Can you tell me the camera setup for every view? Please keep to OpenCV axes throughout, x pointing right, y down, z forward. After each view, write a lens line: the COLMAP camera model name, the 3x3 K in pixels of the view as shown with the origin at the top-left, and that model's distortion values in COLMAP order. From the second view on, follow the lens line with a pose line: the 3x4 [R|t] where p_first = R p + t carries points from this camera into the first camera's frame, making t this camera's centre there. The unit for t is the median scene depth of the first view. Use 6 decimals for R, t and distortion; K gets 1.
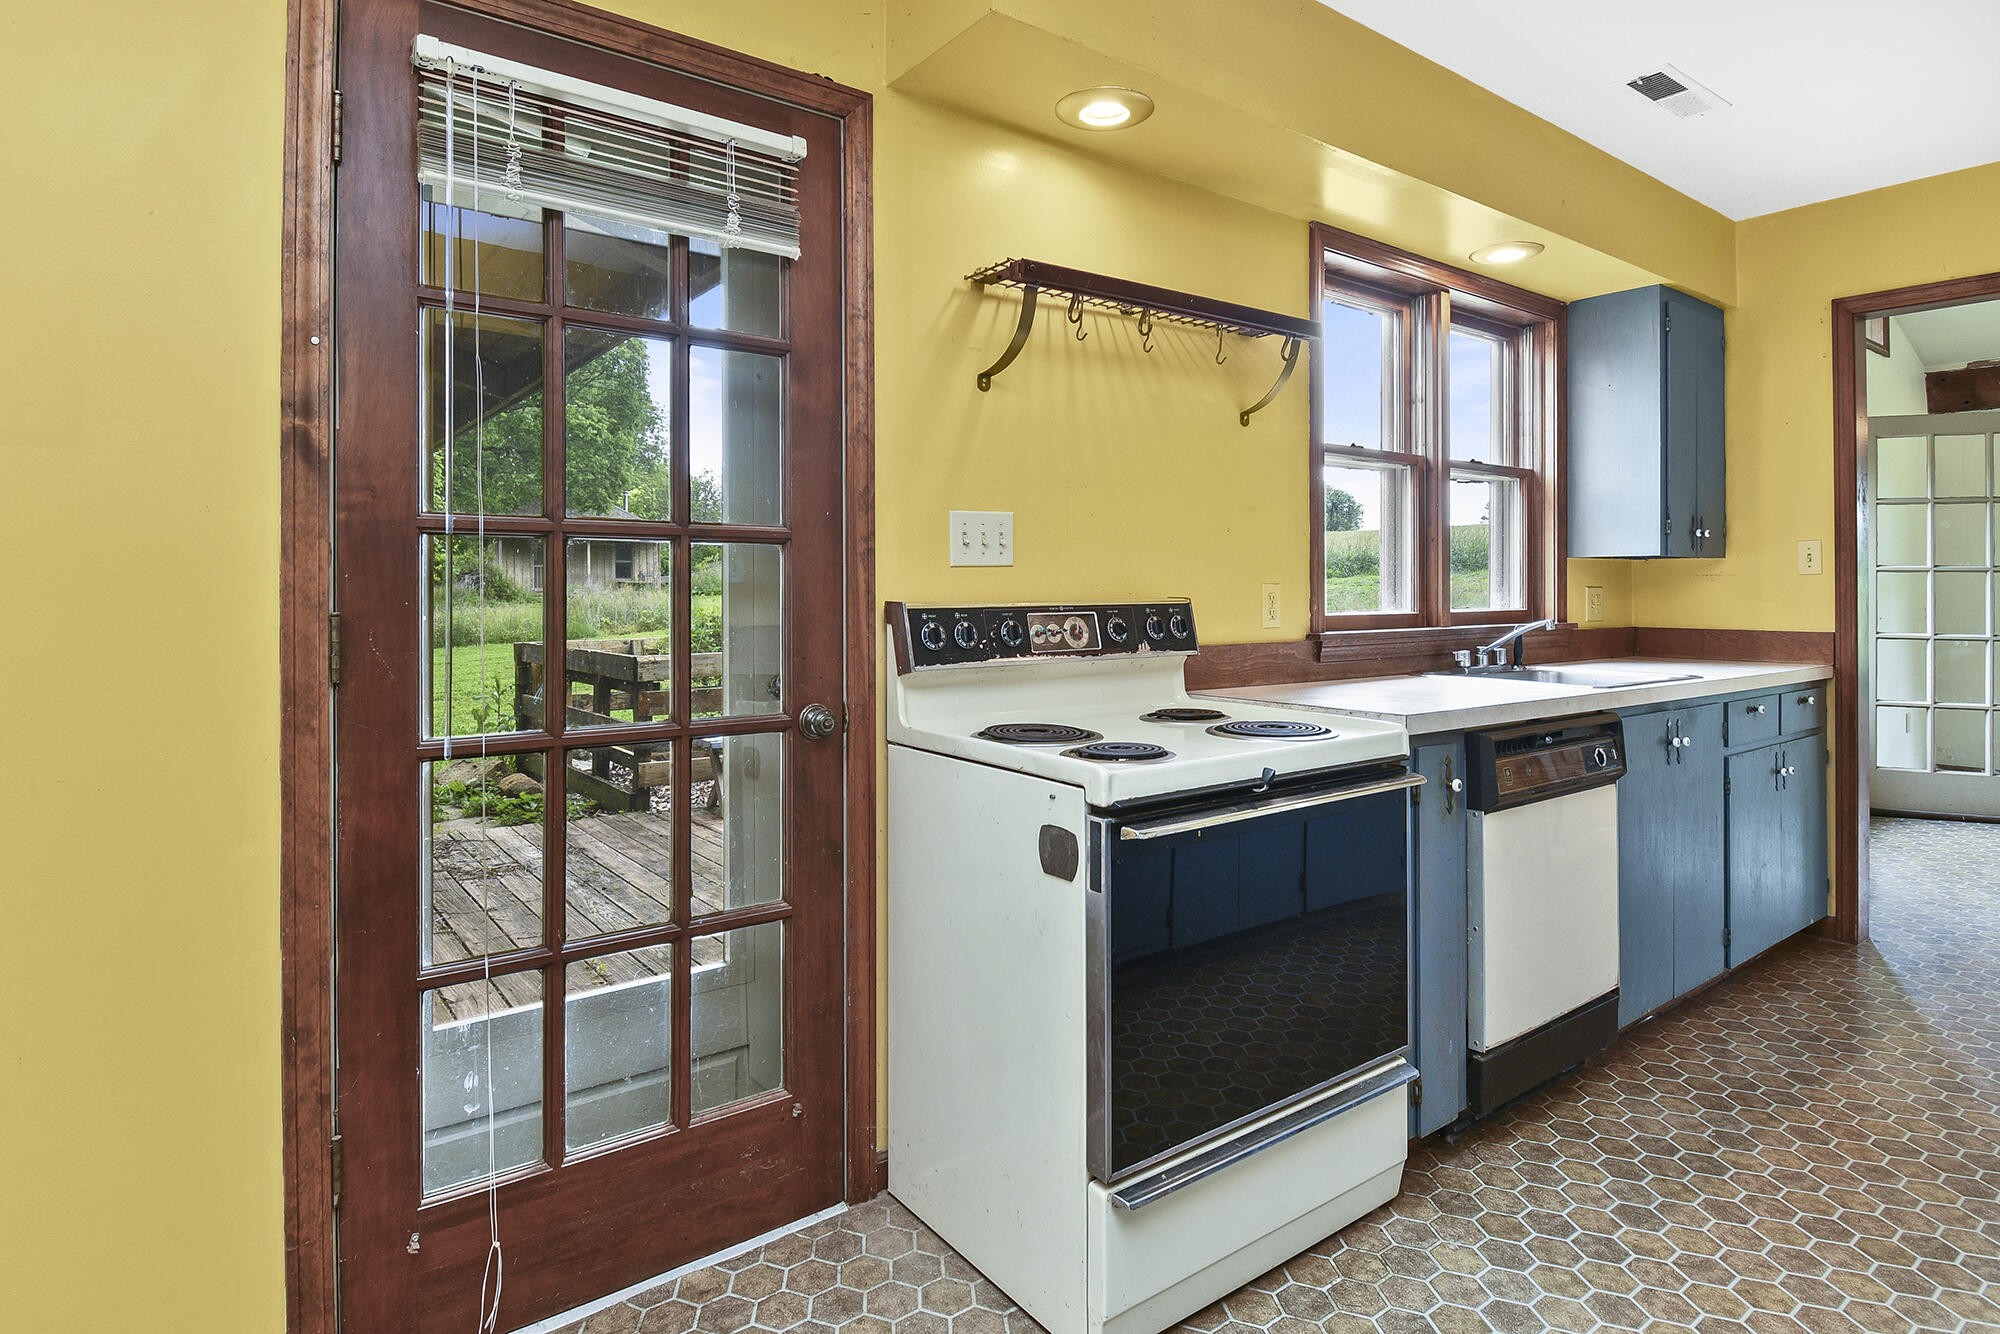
lens RADIAL K [[1109.4, 0, 1005.8], [0, 1109.4, 583.1], [0, 0, 1]] dist [0.030917, -0.027684]
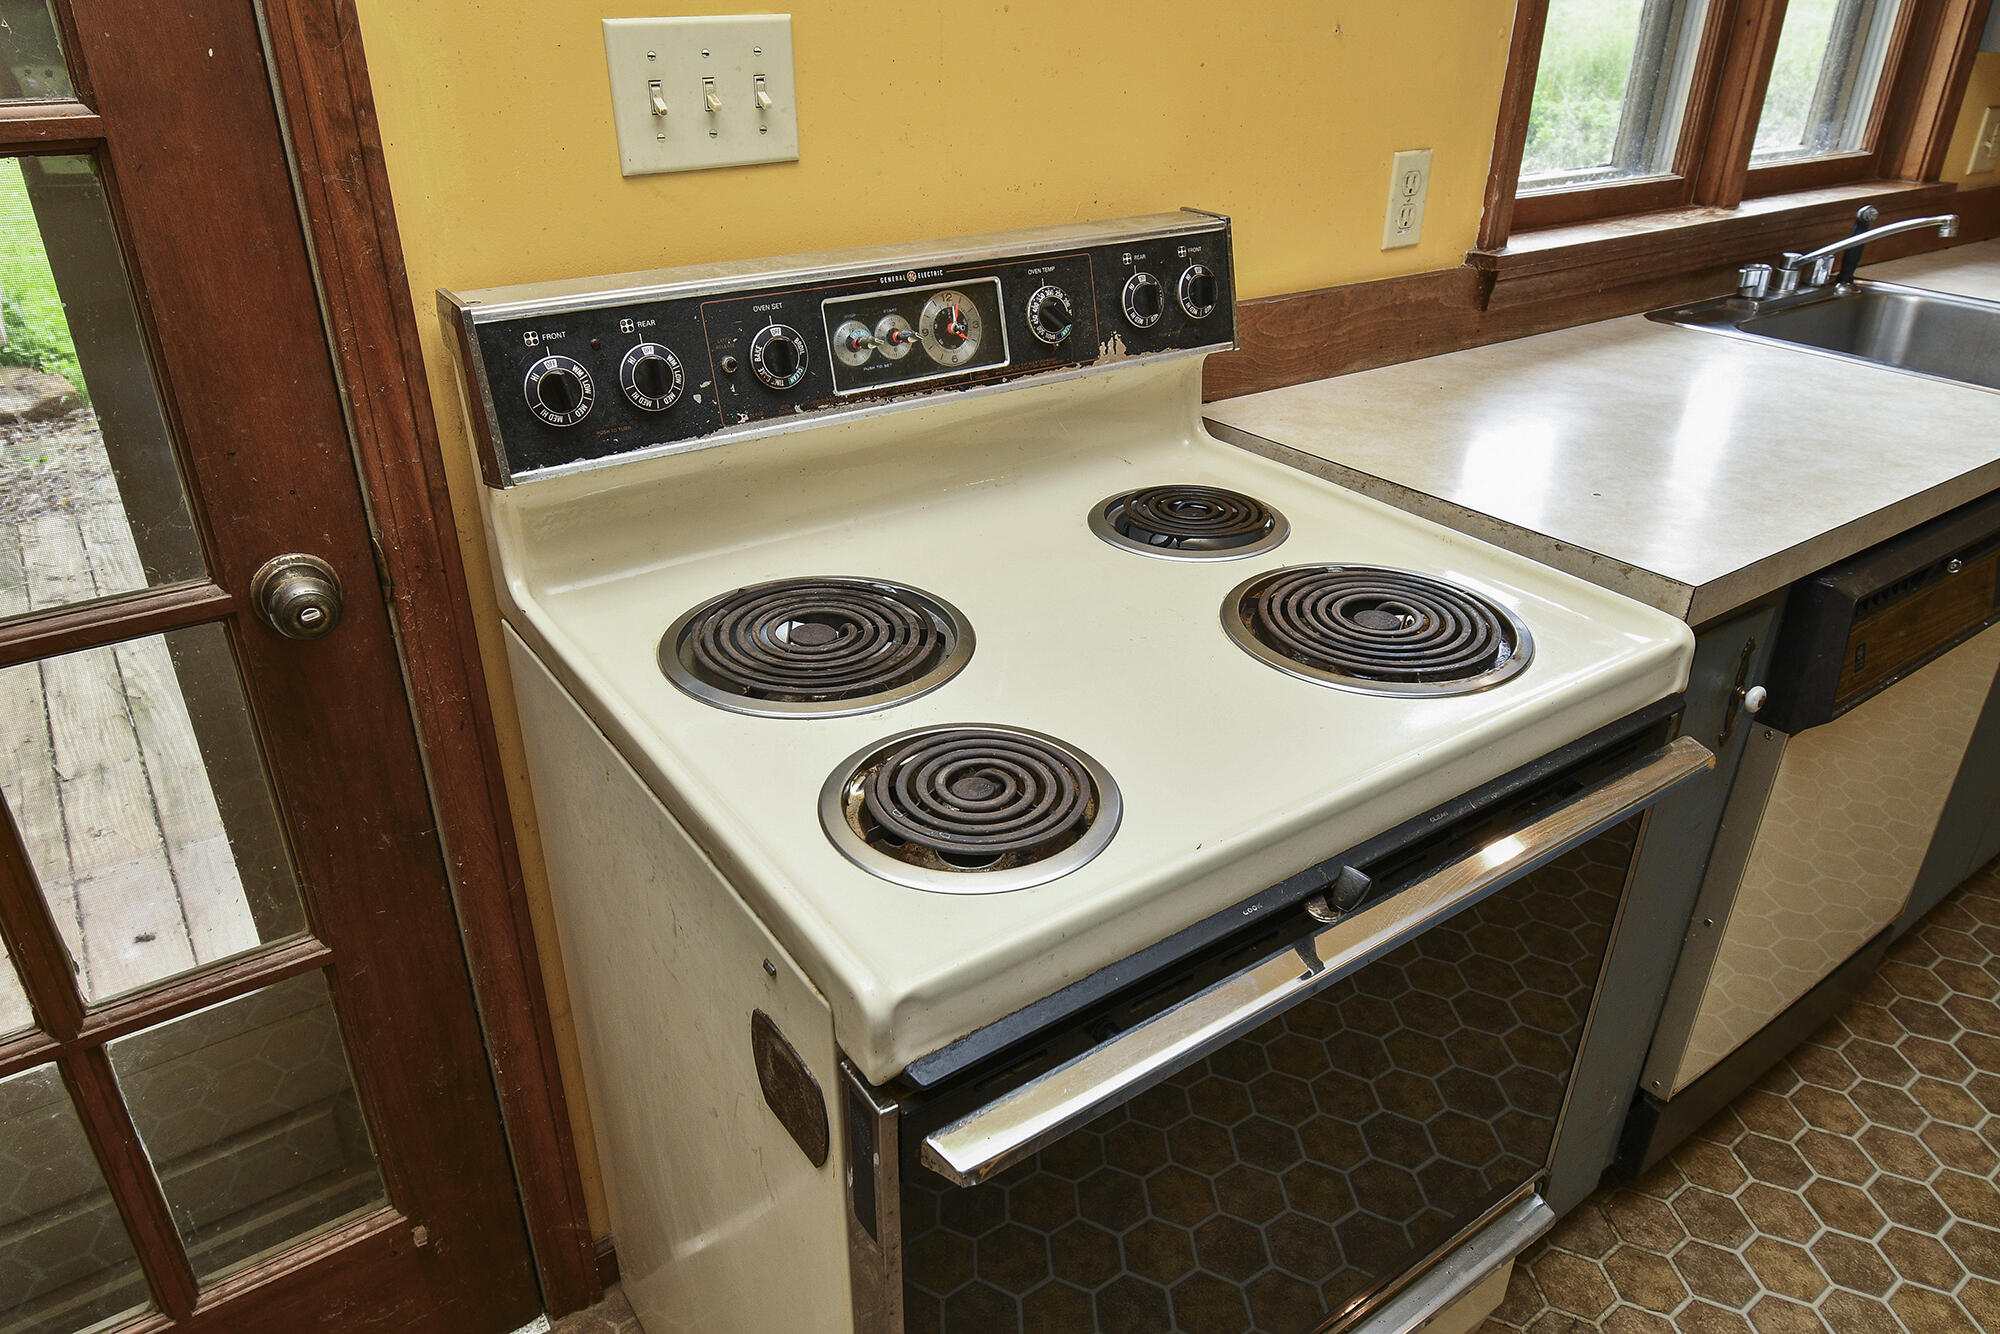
lens RADIAL K [[1325.6, 0, 1000.0], [0, 1325.6, 667.0], [0, 0, 1]] dist [0.019107, -0.031810]
pose [[0.999712, 0.019575, -0.013883, 0.092546], [-0.010824, 0.884099, 0.467175, -0.081013], [0.021419, -0.466890, 0.884056, 0.482670]]
